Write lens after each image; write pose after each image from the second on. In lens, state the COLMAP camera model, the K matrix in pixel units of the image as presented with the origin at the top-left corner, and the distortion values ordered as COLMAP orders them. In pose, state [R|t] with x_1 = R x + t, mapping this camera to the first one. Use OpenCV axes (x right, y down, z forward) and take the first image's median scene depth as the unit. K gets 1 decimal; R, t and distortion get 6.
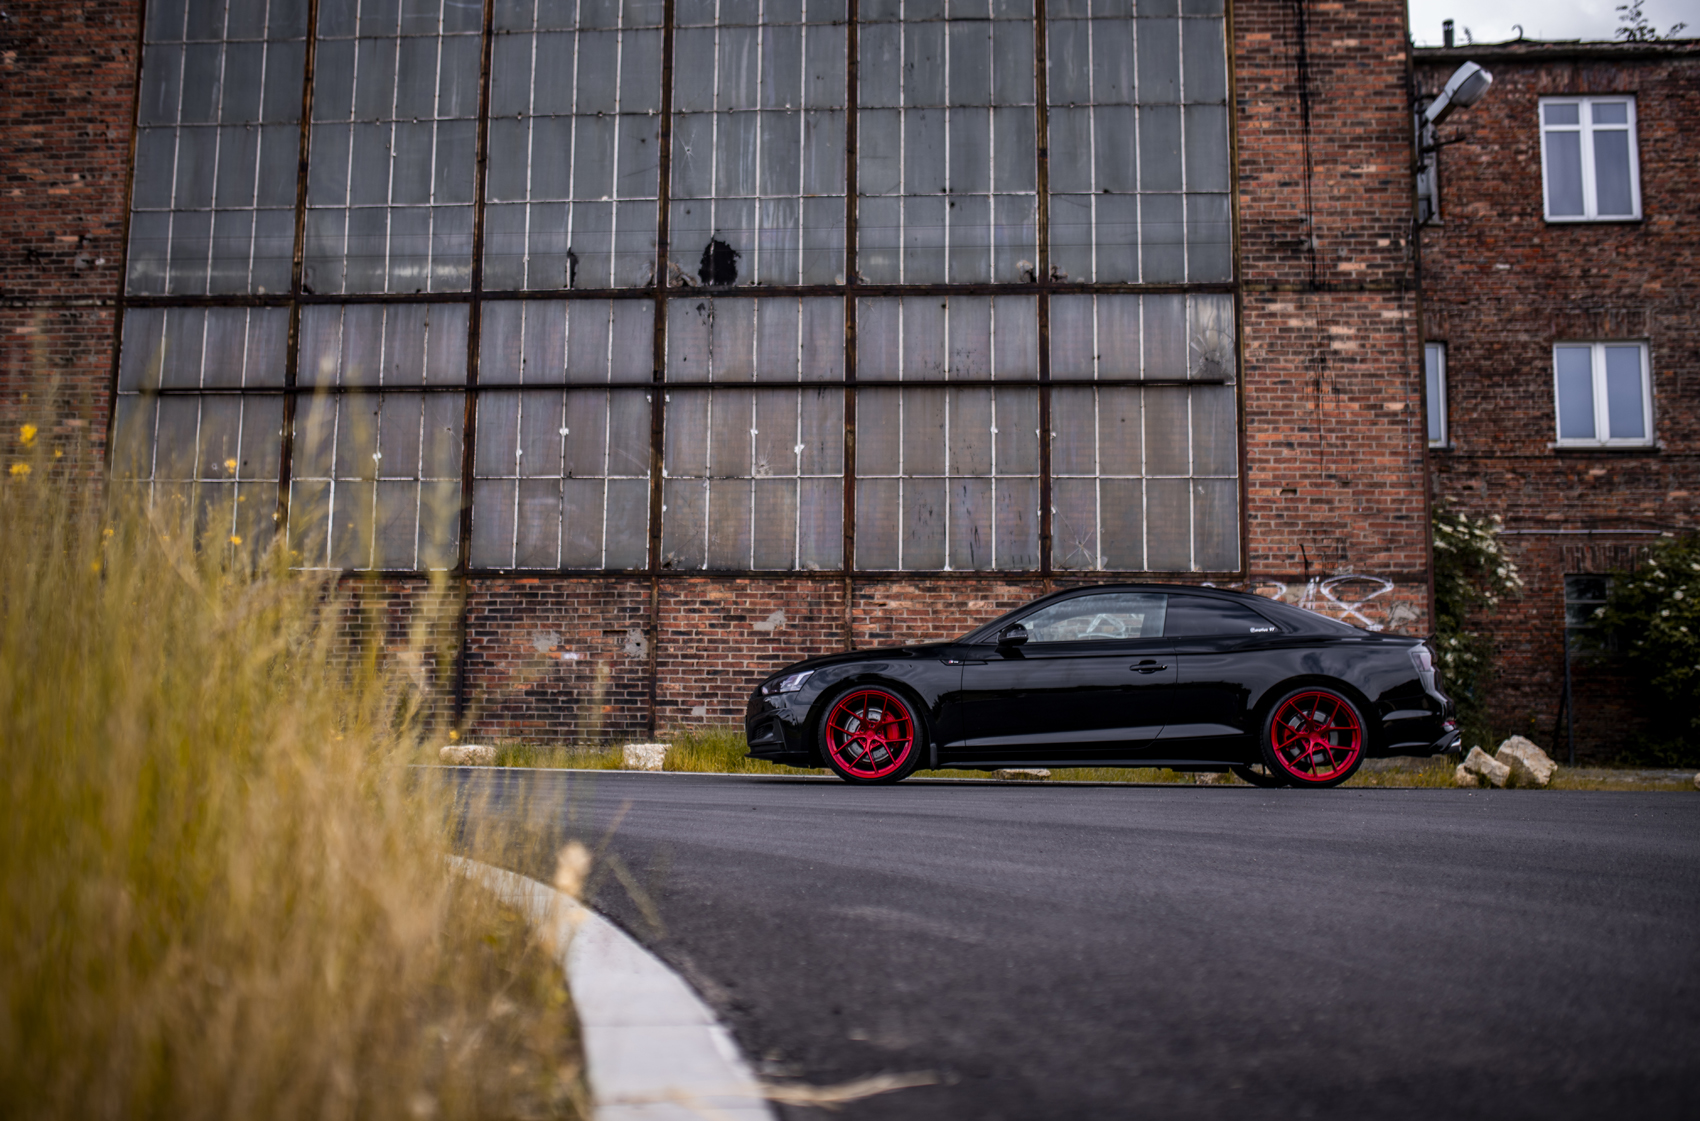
lens RADIAL K [[1717.1, 0, 830.3], [0, 1717.1, 534.8], [0, 0, 1]] dist [-0.069146, 0.113904]
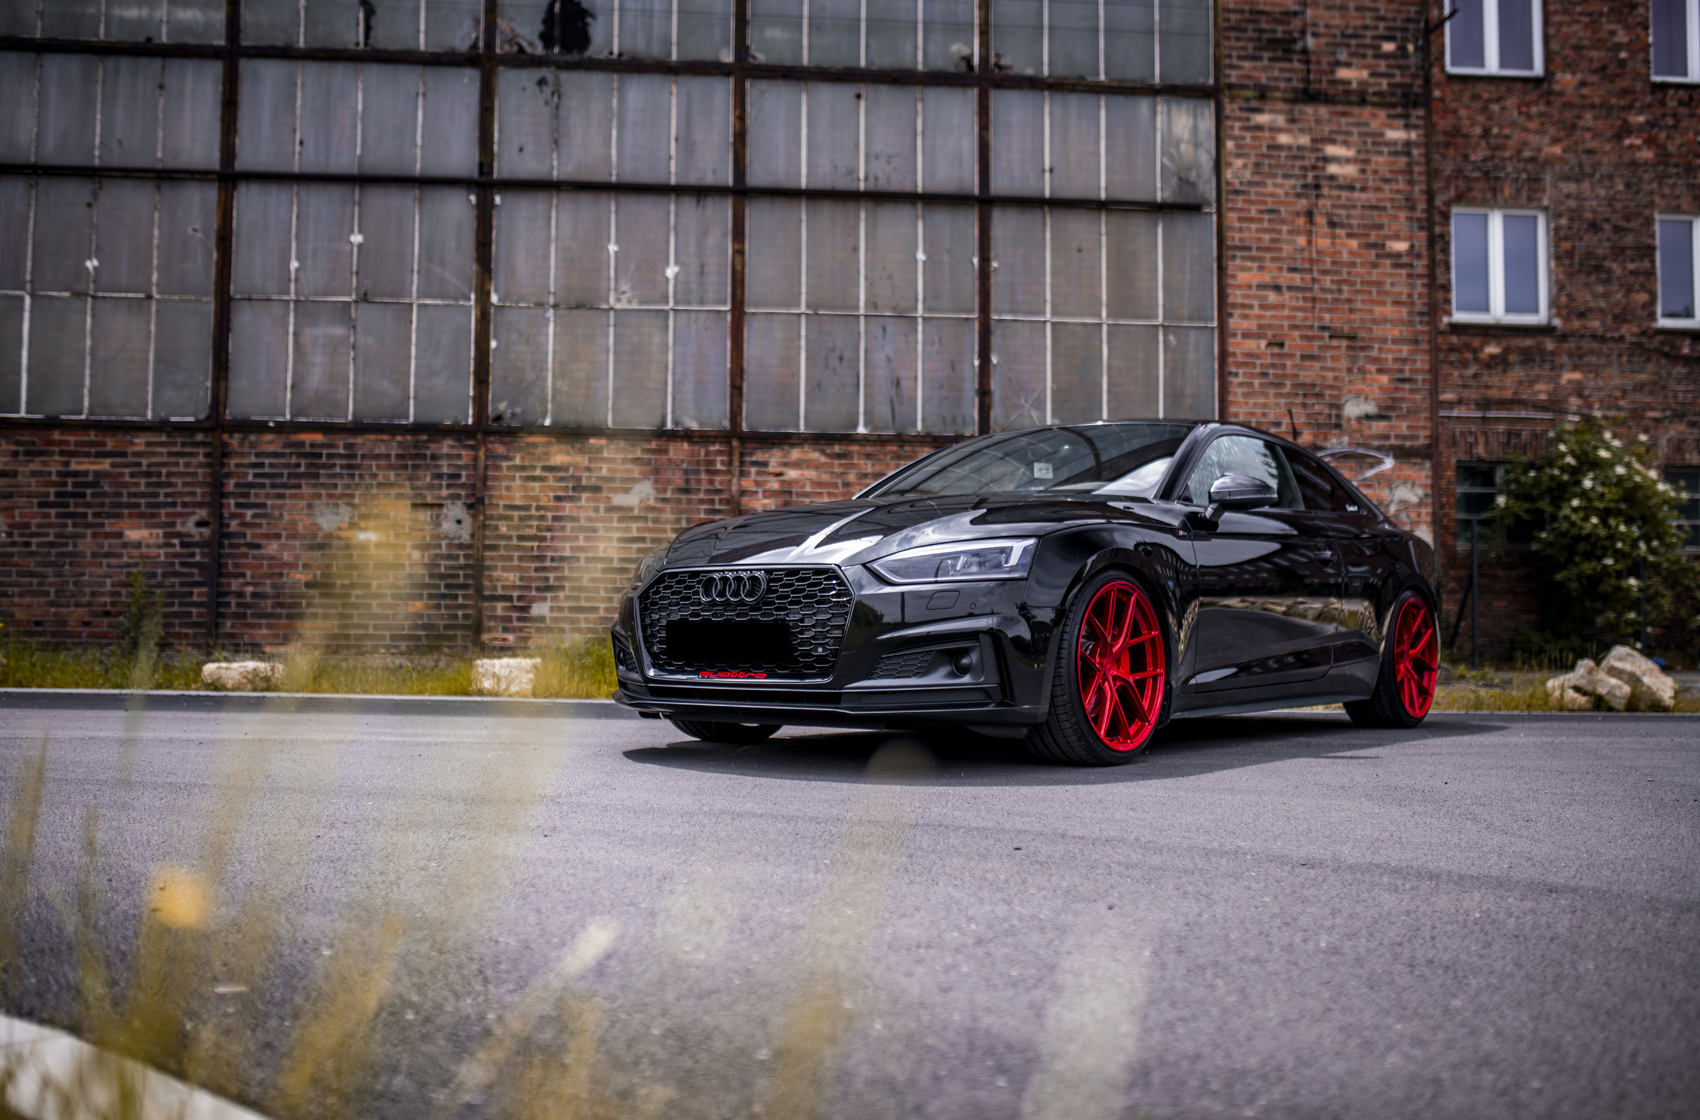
lens RADIAL K [[1668.6, 0, 855.5], [0, 1668.6, 555.0], [0, 0, 1]] dist [-0.064094, 0.099917]
pose [[0.982823, 0.007007, 0.184418, -0.074830], [-0.021196, 0.996952, 0.075081, 0.019261], [-0.183330, -0.077700, 0.979976, 0.240475]]
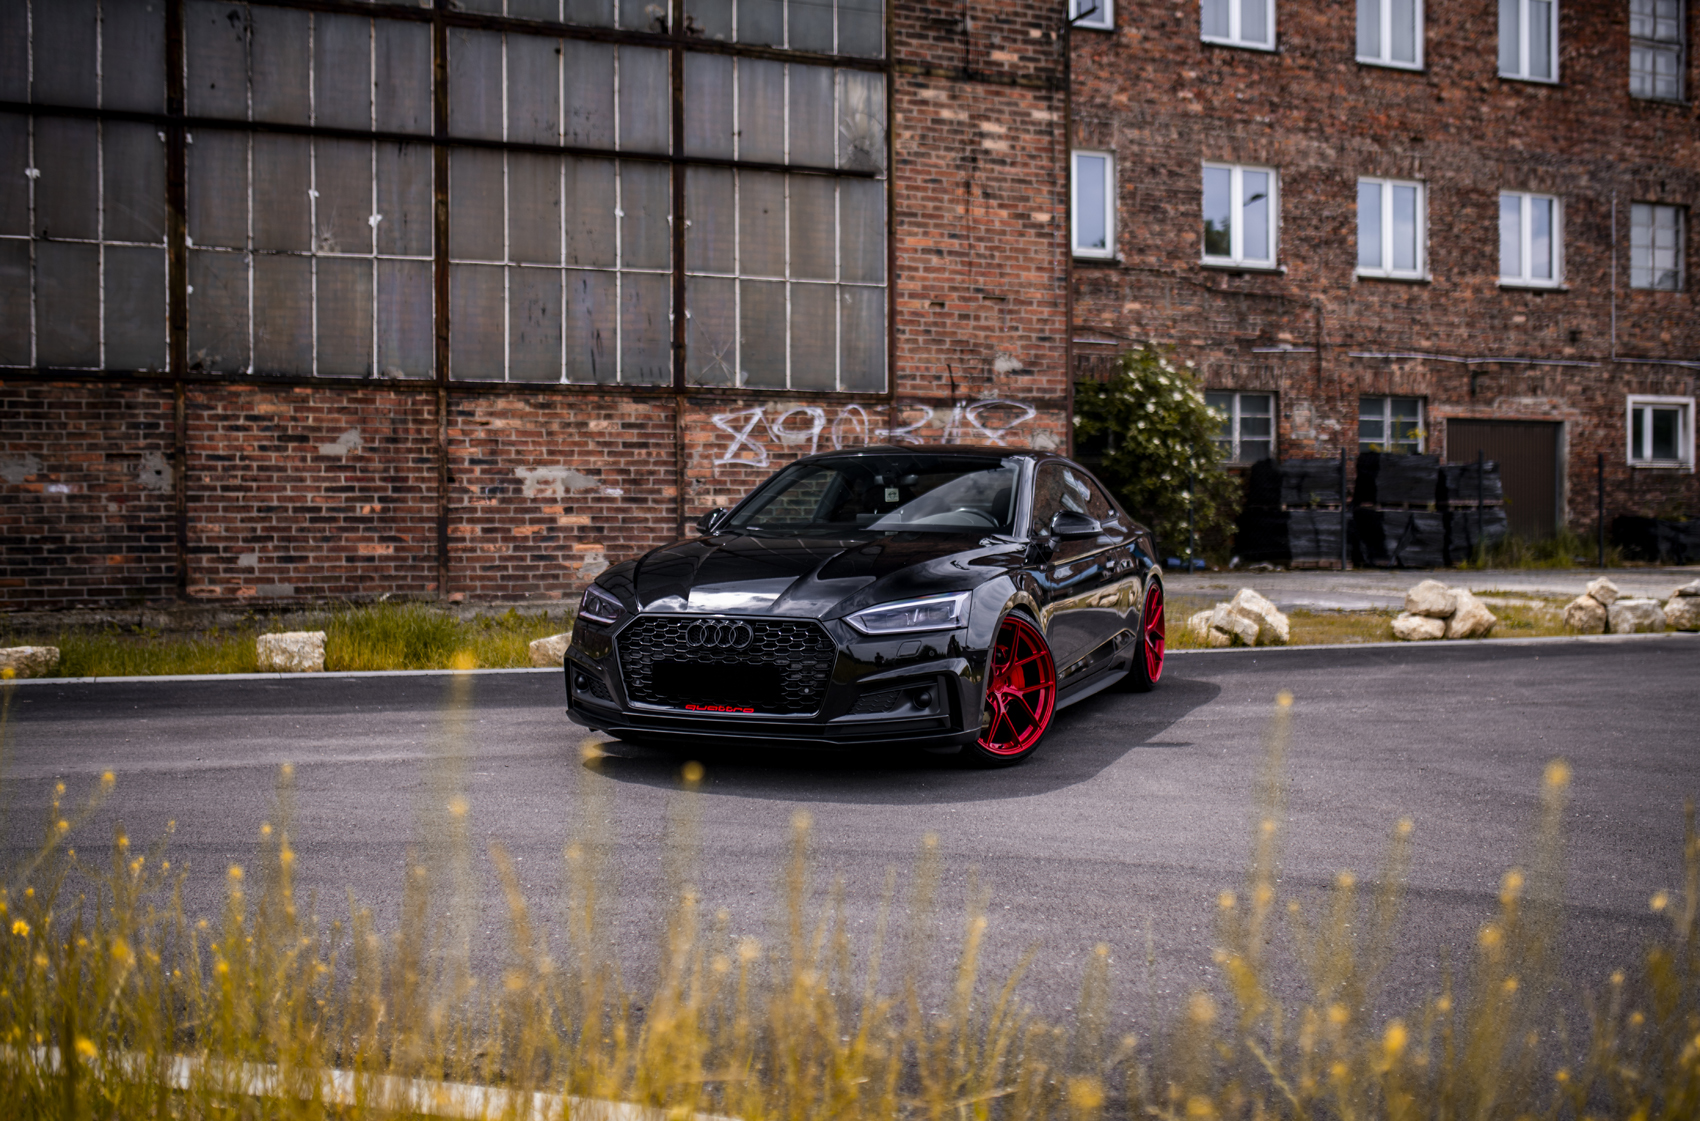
lens RADIAL K [[1692.8, 0, 850.0], [0, 1692.8, 560.5], [0, 0, 1]] dist [-0.082478, 0.155339]
pose [[0.885916, -0.025815, 0.463127, -0.184396], [-0.049796, 0.987387, 0.150292, -0.023176], [-0.461165, -0.156208, 0.873456, 0.215733]]
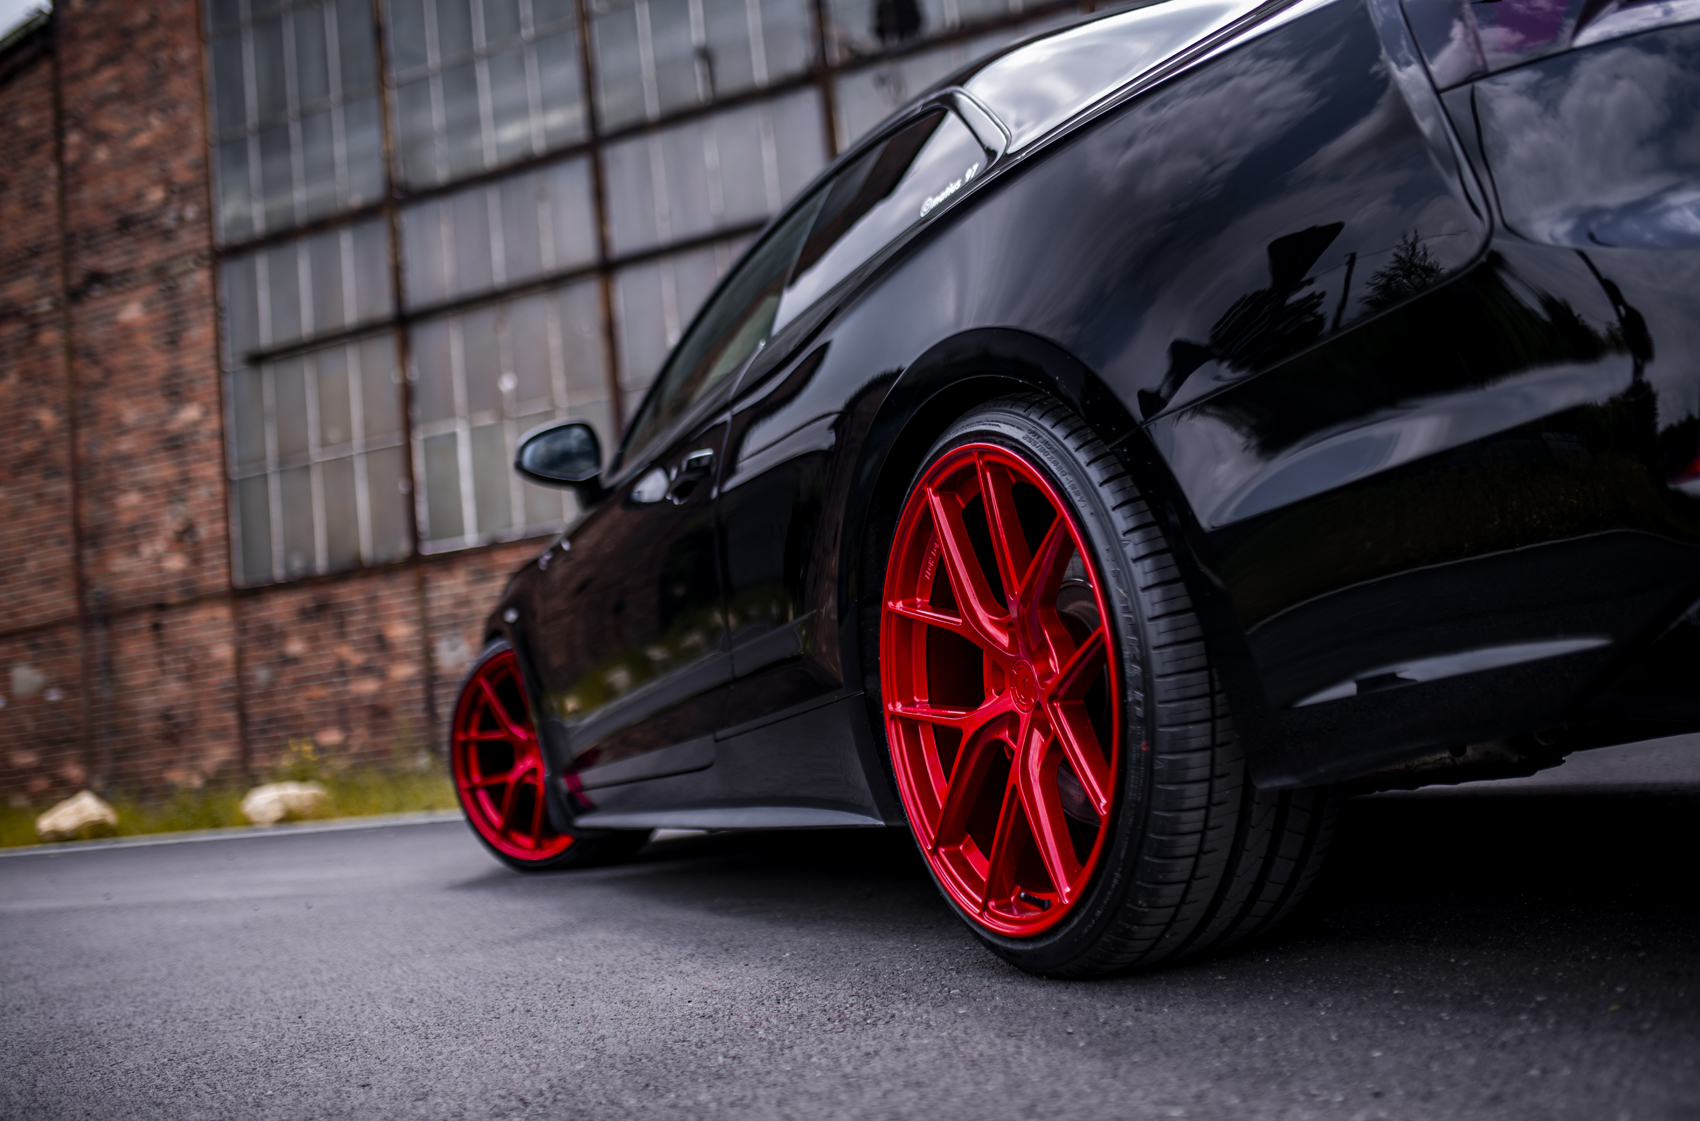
lens RADIAL K [[1617.3, 0, 852.9], [0, 1617.3, 562.7], [0, 0, 1]] dist [-0.056826, 0.082032]
pose [[0.936763, -0.148089, -0.317089, 0.089774], [0.161750, 0.986685, 0.017044, 0.044830], [0.310343, -0.067255, 0.948243, 0.386583]]
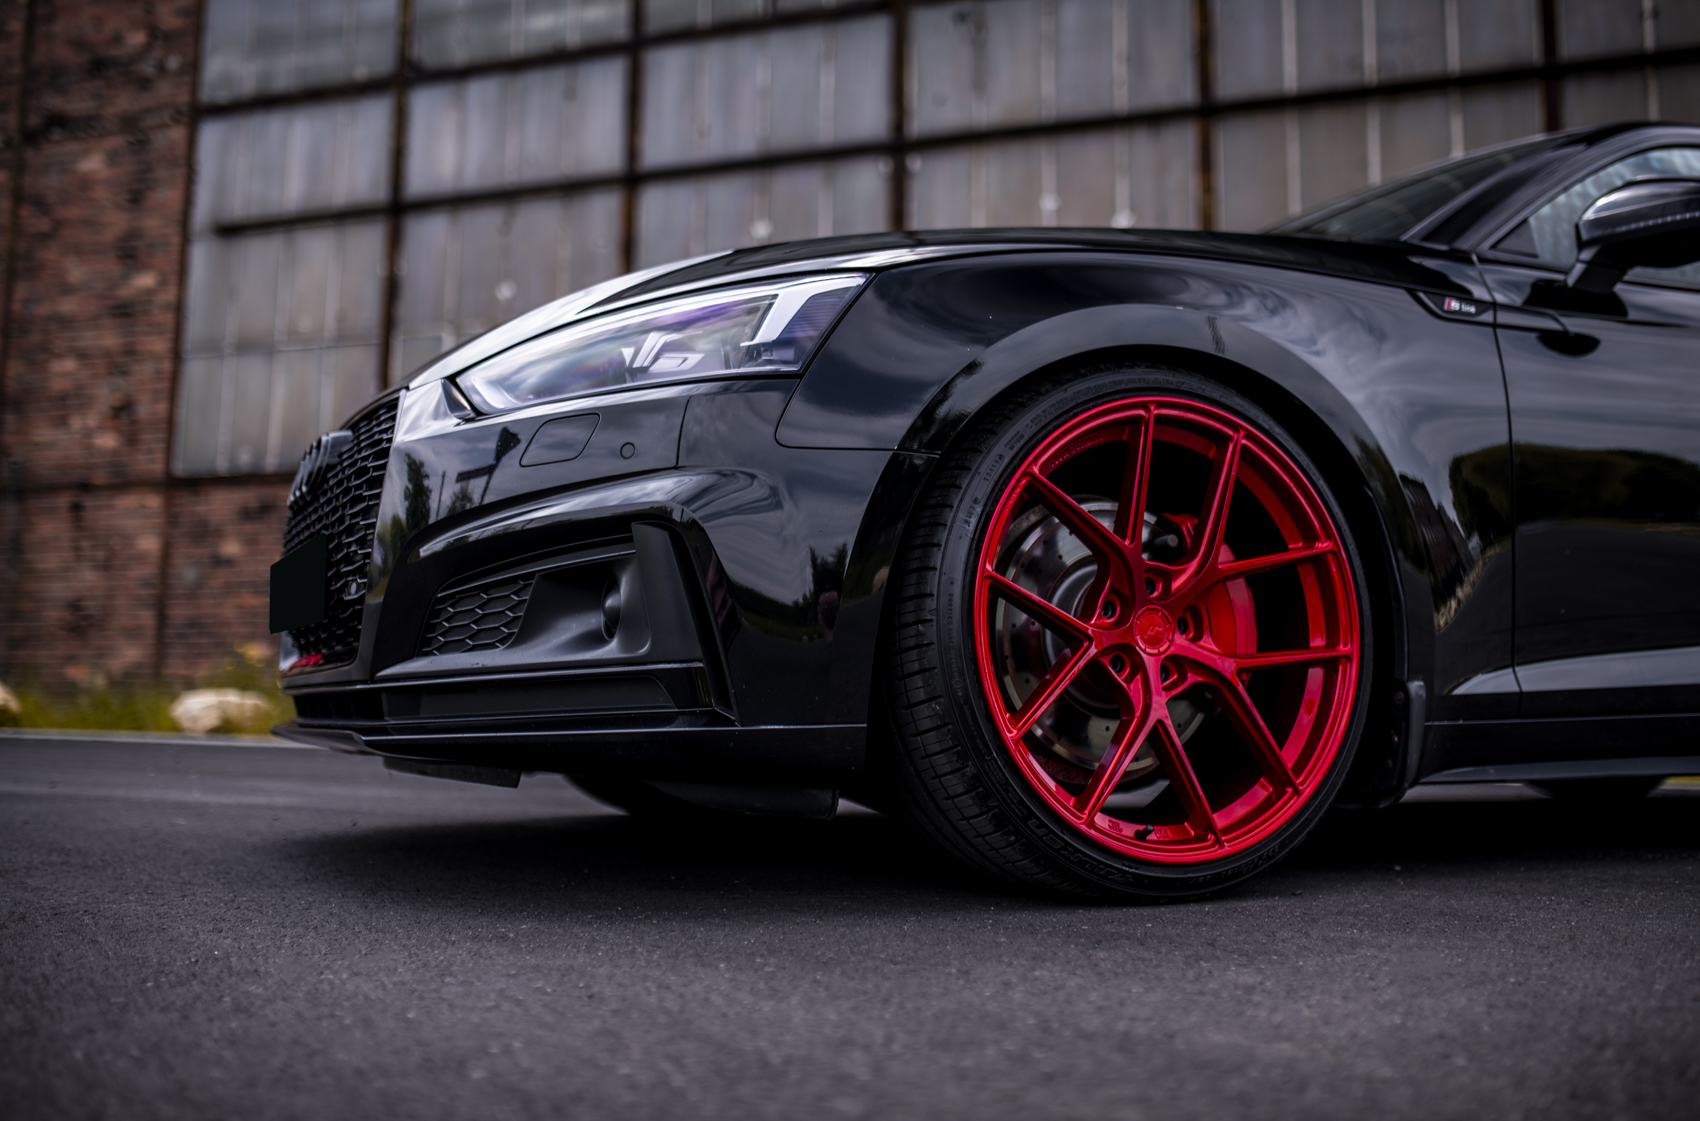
lens RADIAL K [[1636.7, 0, 847.3], [0, 1636.7, 564.3], [0, 0, 1]] dist [-0.066140, 0.104588]
pose [[0.963622, -0.025191, -0.266081, 0.037765], [0.032370, 0.999220, 0.022628, 0.054126], [0.265303, -0.030418, 0.963685, 0.418737]]
